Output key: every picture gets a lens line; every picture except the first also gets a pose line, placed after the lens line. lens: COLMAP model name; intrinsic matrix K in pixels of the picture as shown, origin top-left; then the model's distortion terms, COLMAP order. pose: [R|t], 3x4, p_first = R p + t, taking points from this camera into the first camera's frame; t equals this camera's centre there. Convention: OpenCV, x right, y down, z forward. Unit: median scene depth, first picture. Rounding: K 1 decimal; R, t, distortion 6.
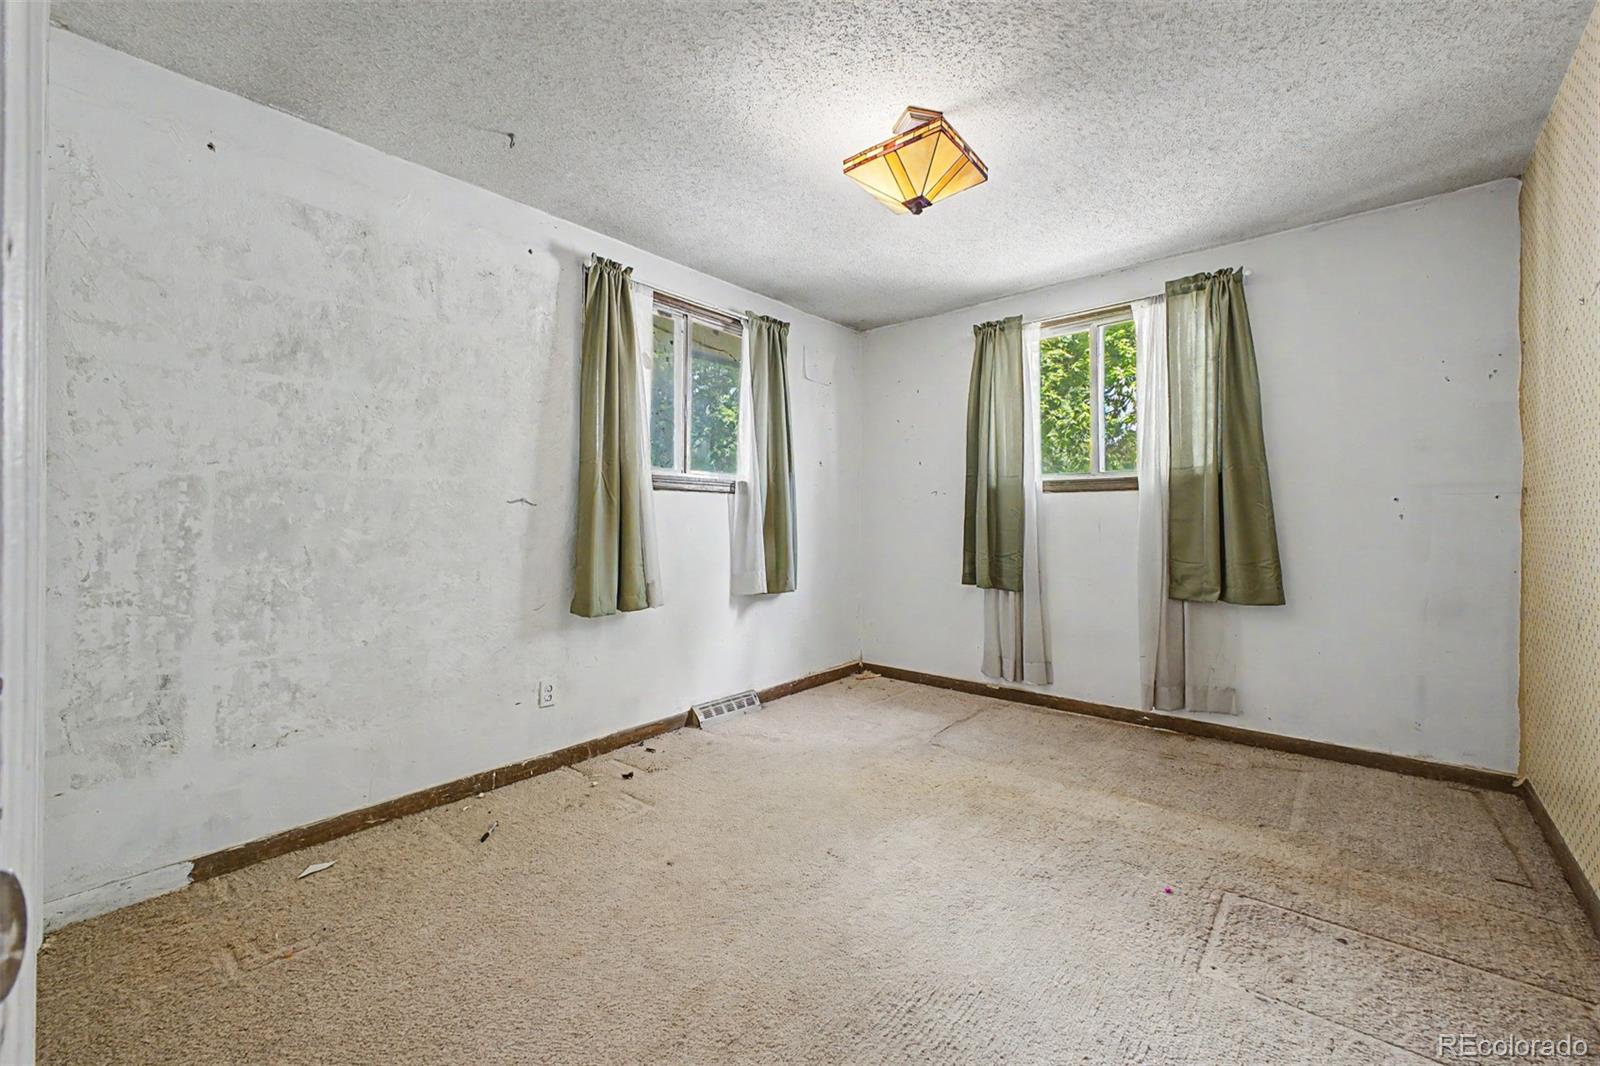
lens RADIAL K [[638.5, 0, 796.1], [0, 638.5, 525.6], [0, 0, 1]] dist [0.014450, -0.001268]
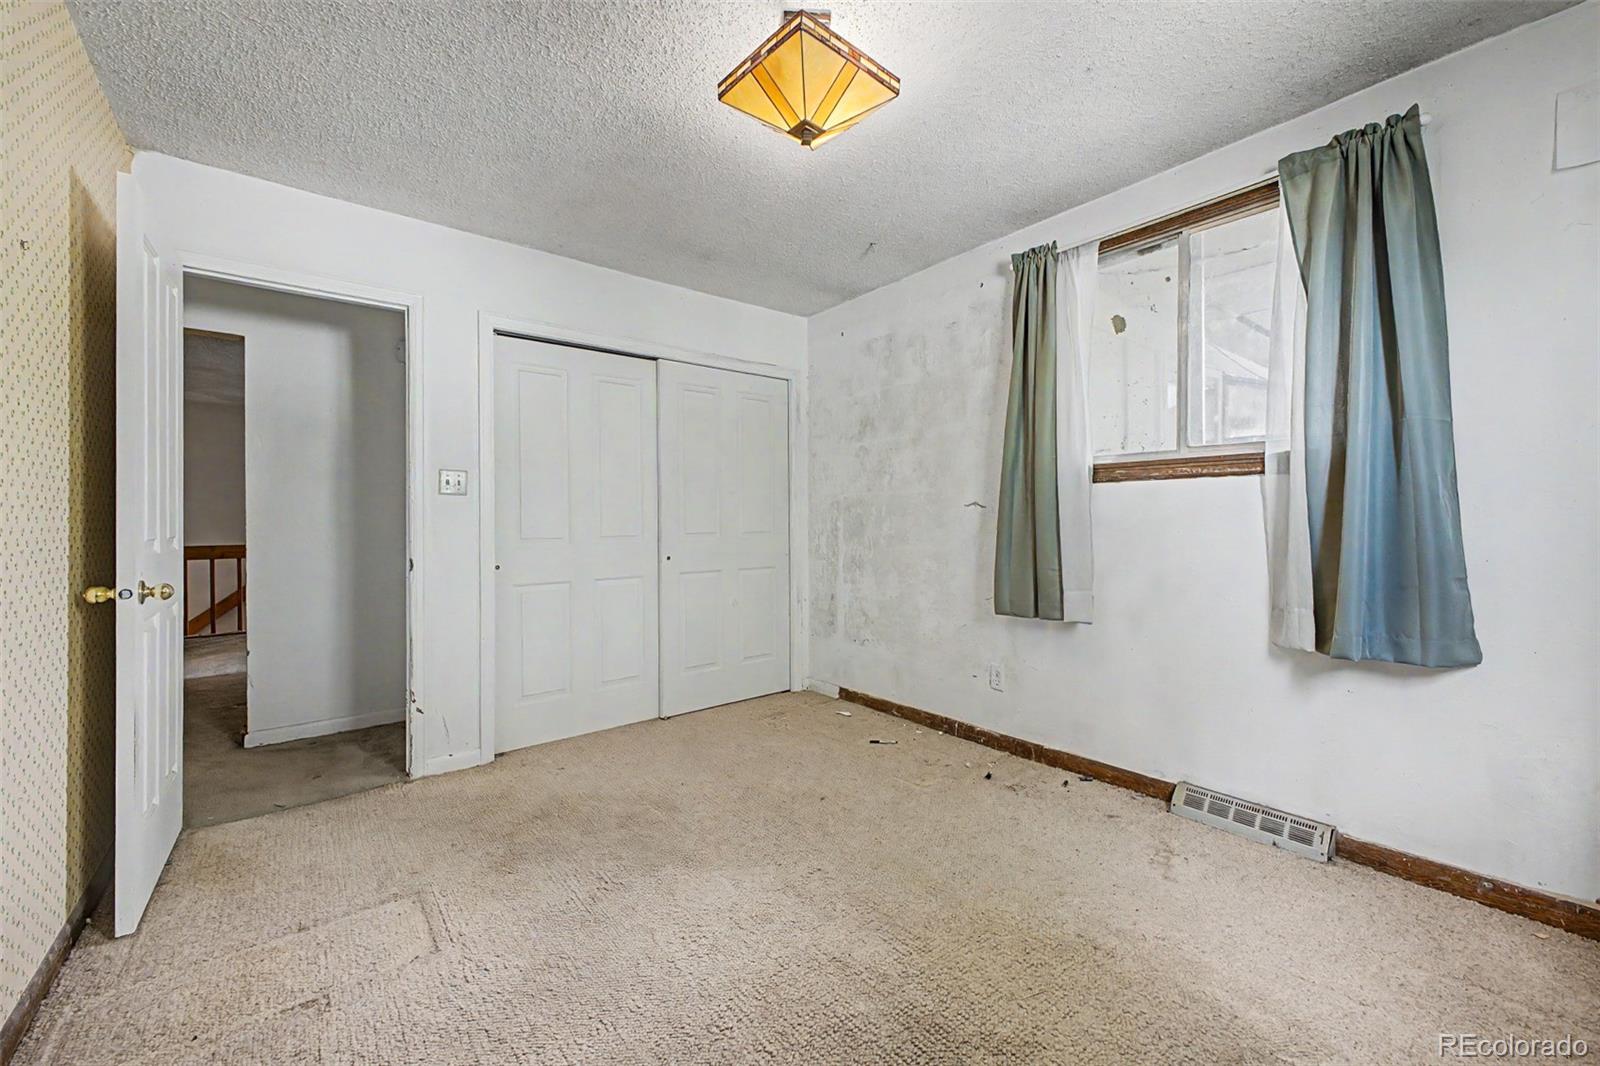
lens RADIAL K [[638.5, 0, 793.9], [0, 638.5, 525.2], [0, 0, 1]] dist [0.014450, -0.001268]
pose [[-0.192028, 0.010079, -0.981338, 0.852445], [0.002501, 0.999949, 0.009781, -0.013218], [0.981386, -0.000576, -0.192043, 0.981126]]
